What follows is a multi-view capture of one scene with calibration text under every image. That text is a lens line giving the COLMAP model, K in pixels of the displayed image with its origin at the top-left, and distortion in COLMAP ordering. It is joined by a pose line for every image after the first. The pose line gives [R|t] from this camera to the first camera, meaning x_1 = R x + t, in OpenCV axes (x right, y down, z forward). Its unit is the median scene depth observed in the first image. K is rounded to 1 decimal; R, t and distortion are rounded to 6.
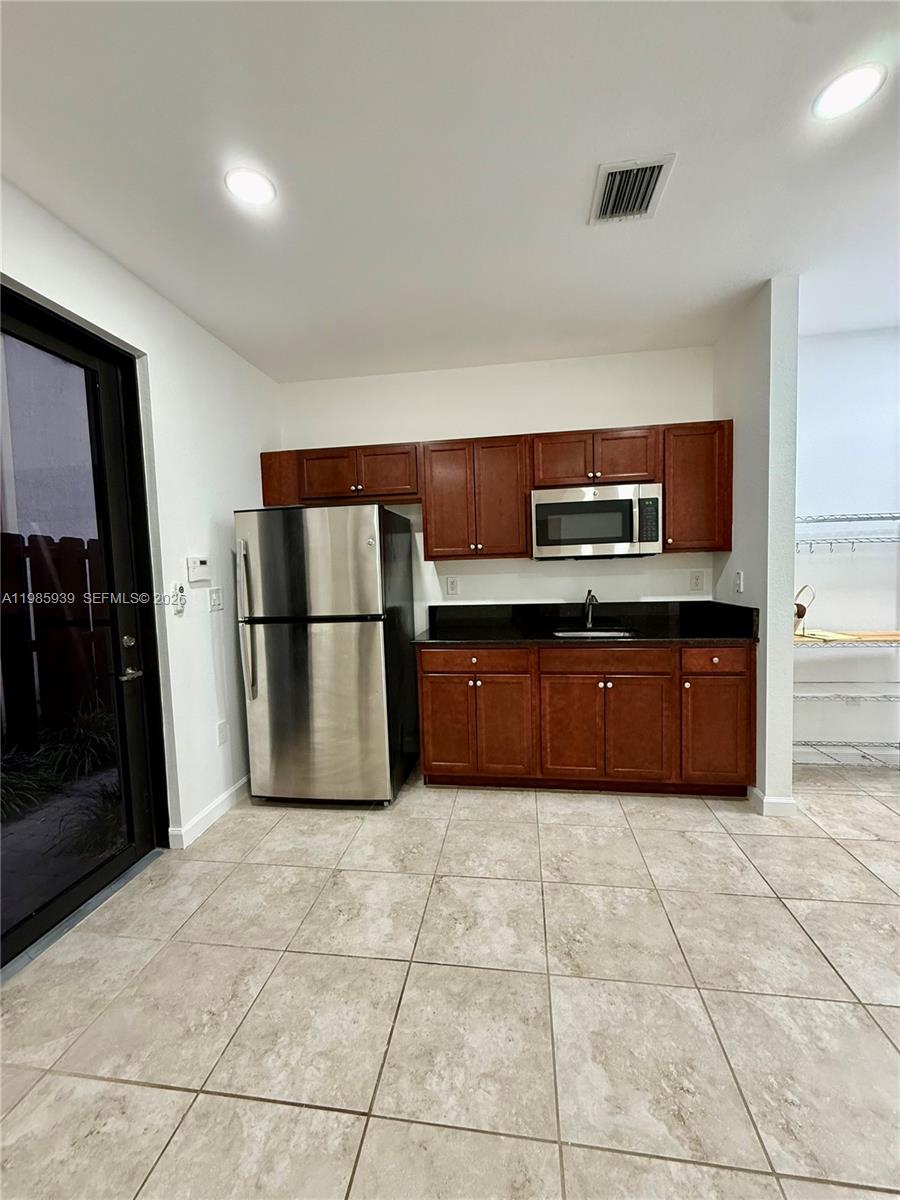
lens RADIAL K [[477.3, 0, 448.3], [0, 477.3, 596.1], [0, 0, 1]] dist [-0.002746, 0.000734]
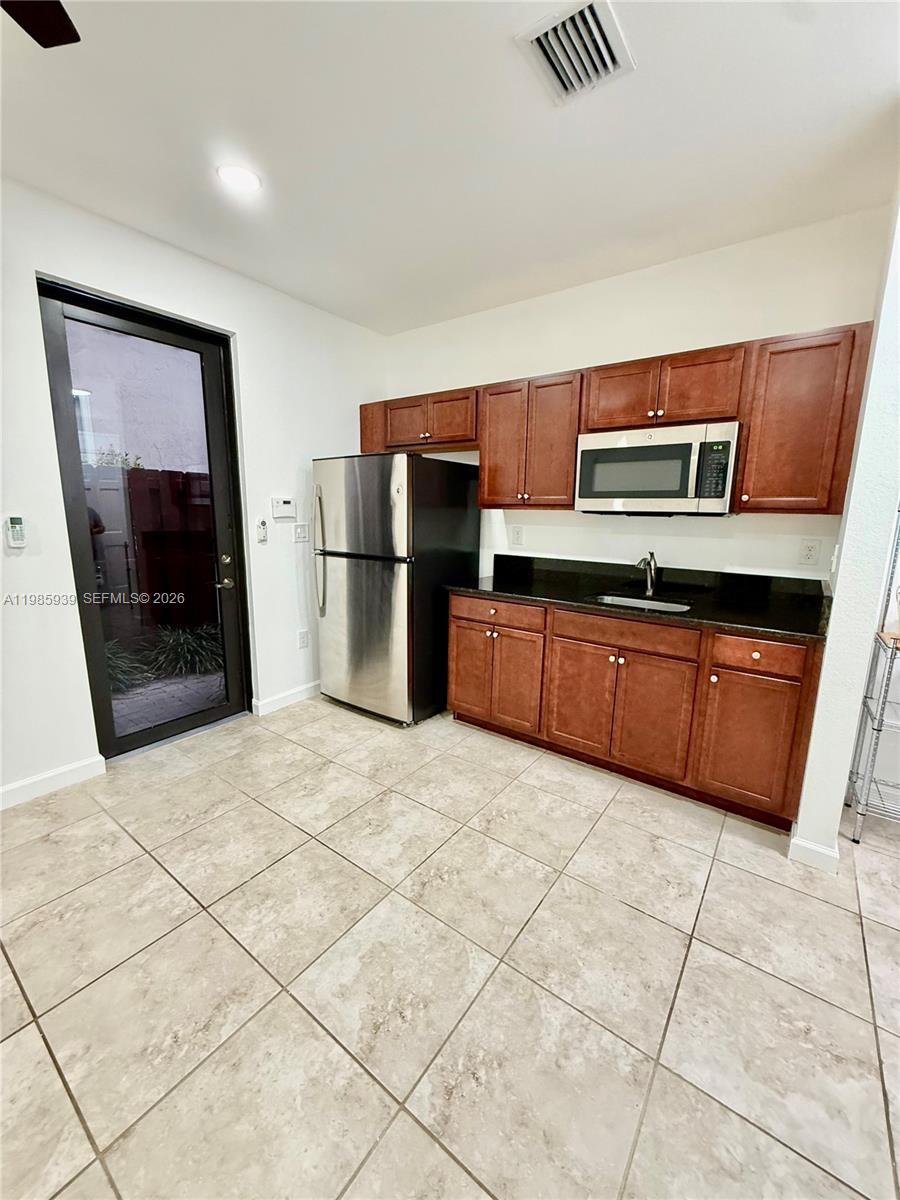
lens RADIAL K [[477.3, 0, 448.7], [0, 477.3, 595.9], [0, 0, 1]] dist [-0.002746, 0.000734]
pose [[0.880668, 0.129376, -0.455725, 0.467112], [-0.072591, 0.987479, 0.140058, -0.035328], [0.468139, -0.090263, 0.879033, 0.085477]]
